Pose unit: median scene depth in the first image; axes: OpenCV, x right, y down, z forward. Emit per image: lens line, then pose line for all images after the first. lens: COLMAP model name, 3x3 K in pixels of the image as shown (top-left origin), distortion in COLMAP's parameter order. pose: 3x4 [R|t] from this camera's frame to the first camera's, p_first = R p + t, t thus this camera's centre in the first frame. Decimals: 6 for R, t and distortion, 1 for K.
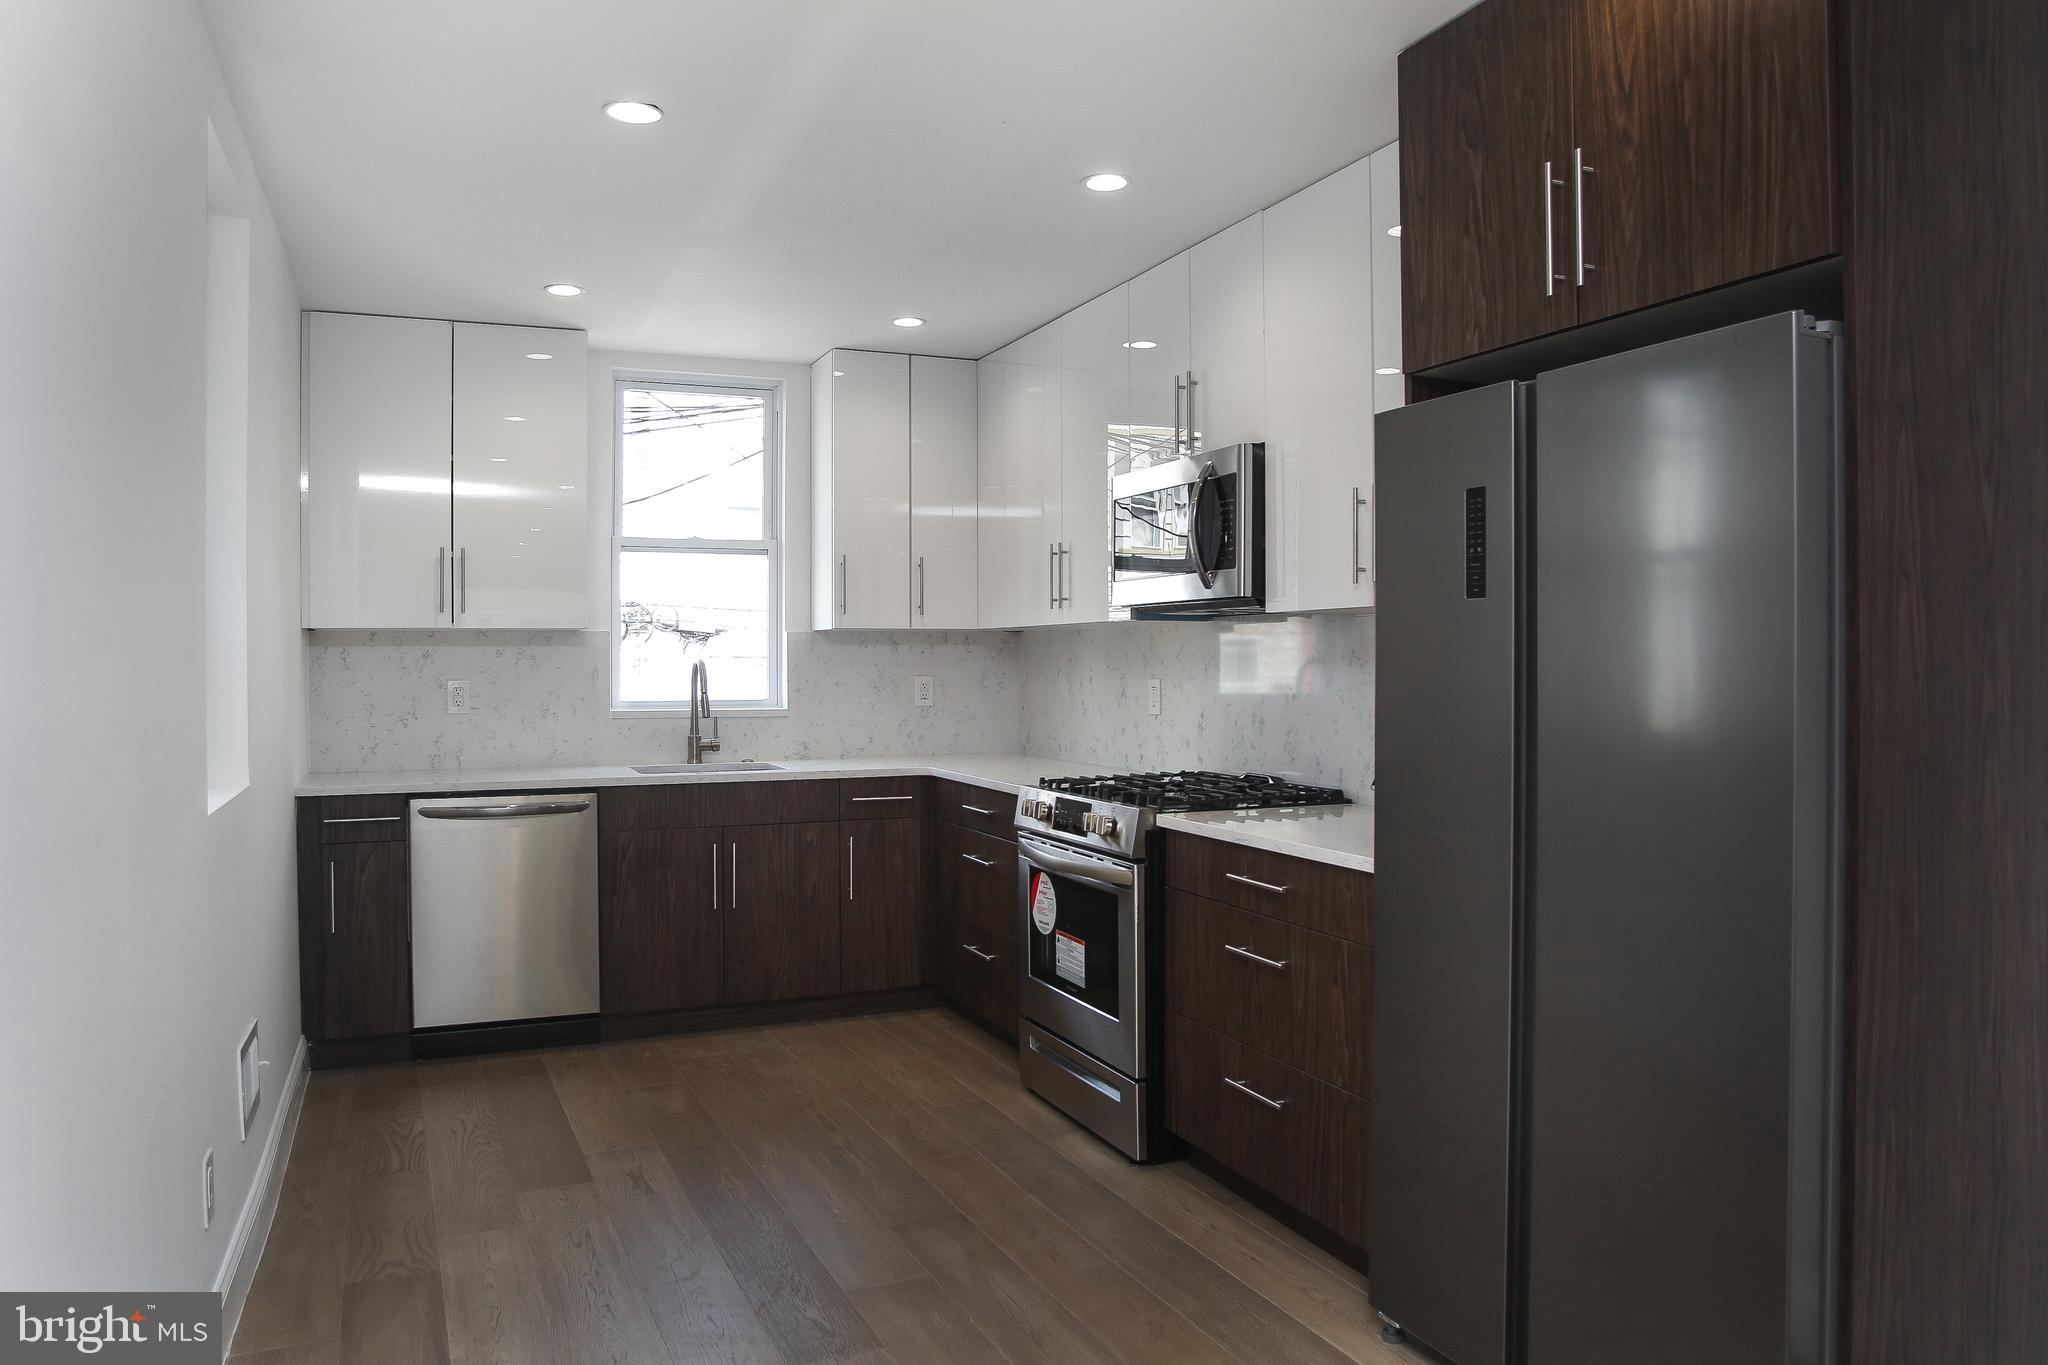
lens RADIAL K [[1415.0, 0, 1008.6], [0, 1415.0, 666.1], [0, 0, 1]] dist [-0.071056, -0.003269]
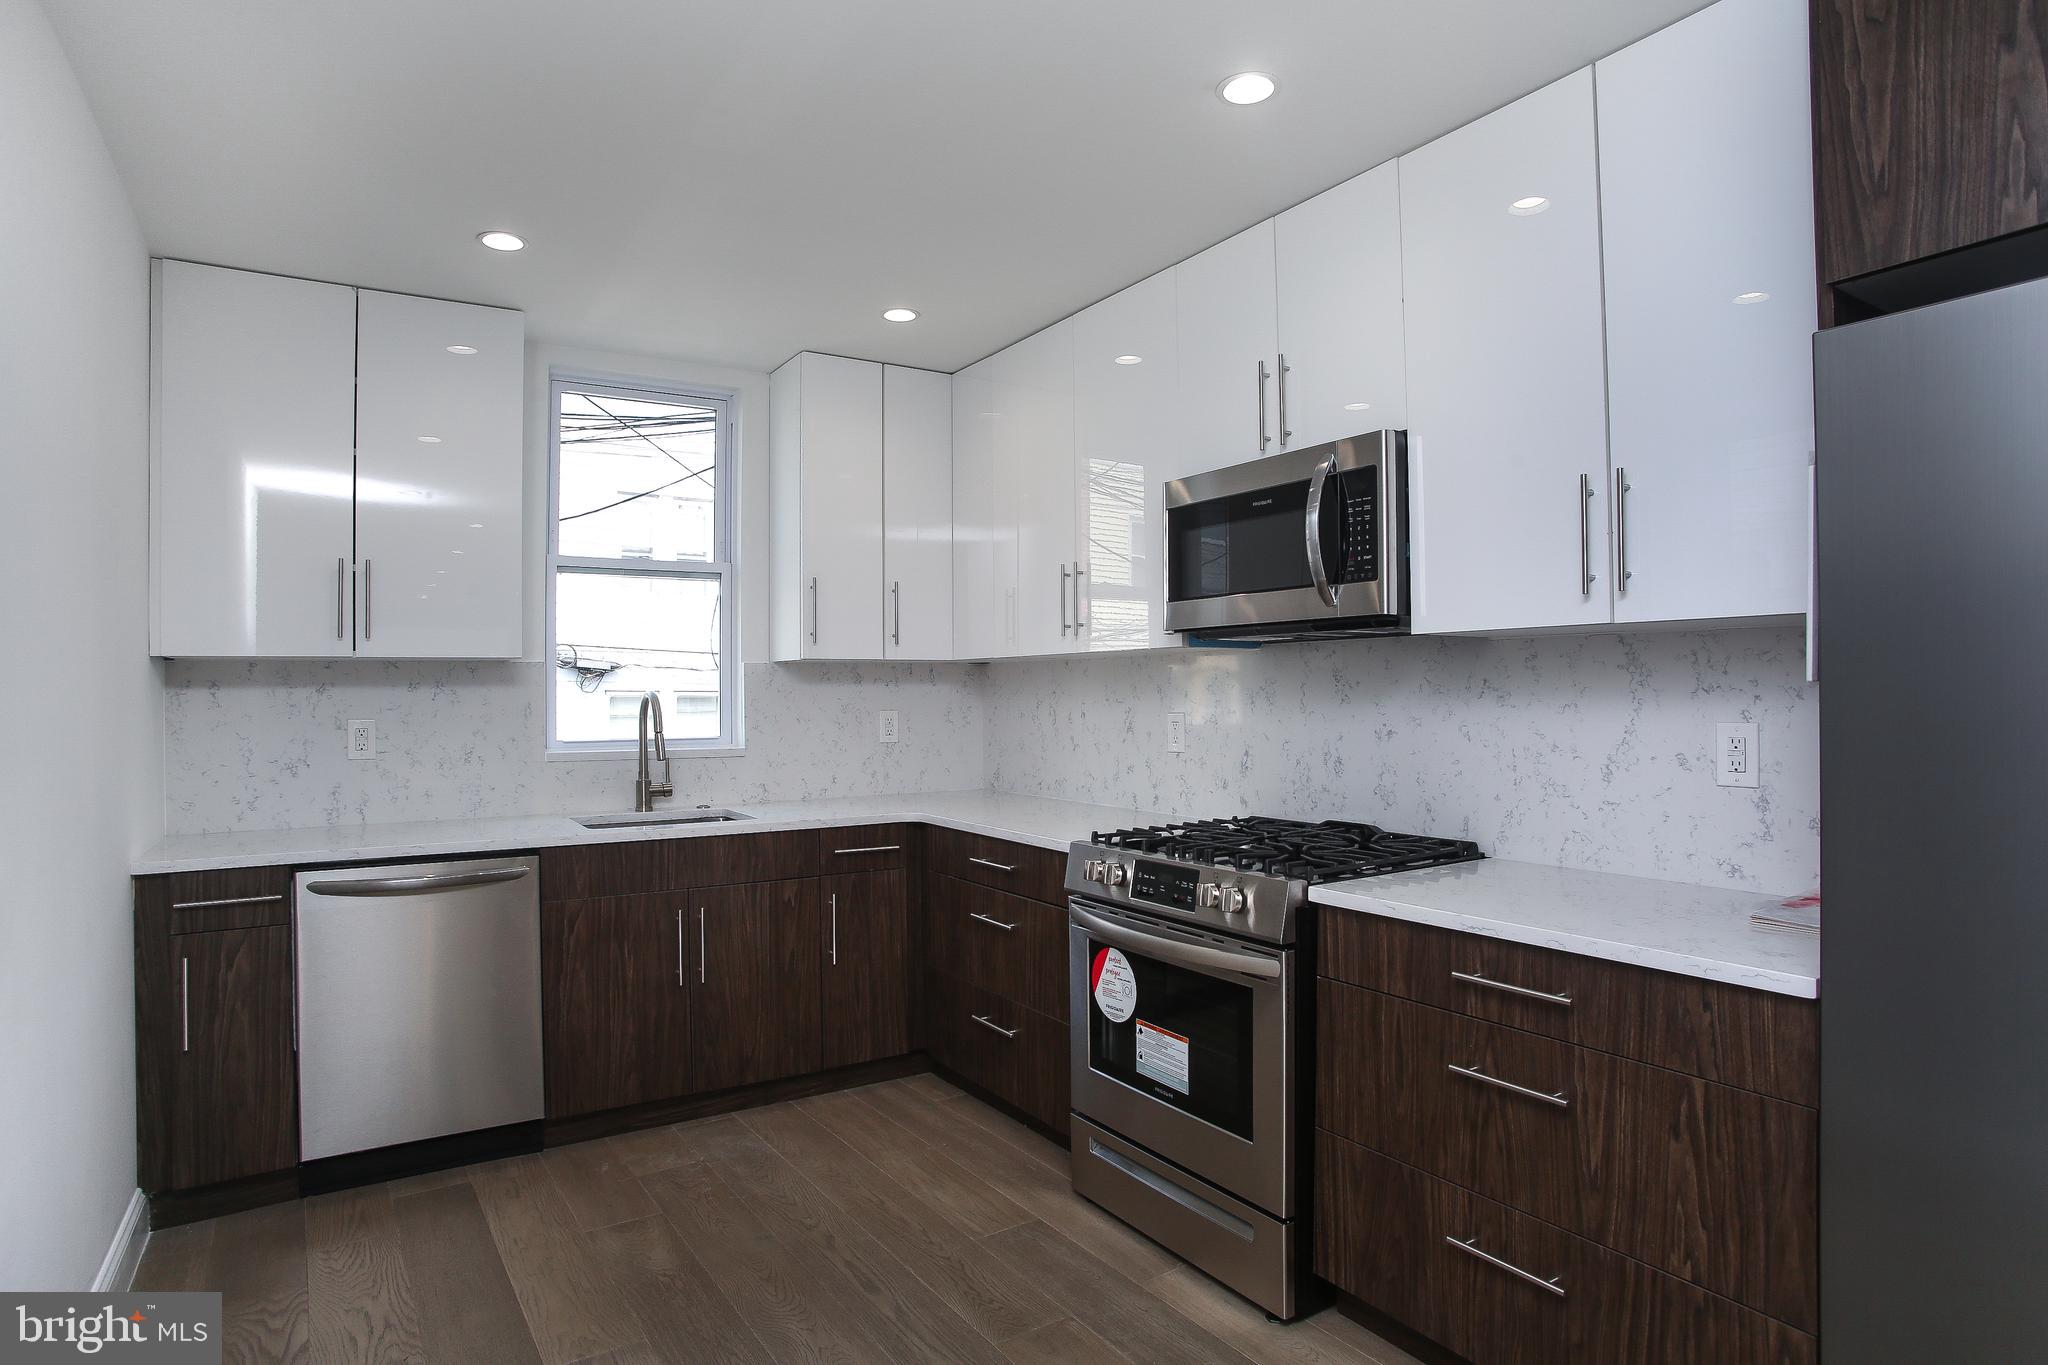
lens RADIAL K [[1128.9, 0, 1021.8], [0, 1128.9, 681.3], [0, 0, 1]] dist [-0.088153, 0.040639]
pose [[0.986538, -0.002542, 0.163515, -0.116982], [0.004957, 0.999885, -0.014364, -0.001445], [-0.163459, 0.014981, 0.986436, 0.302641]]
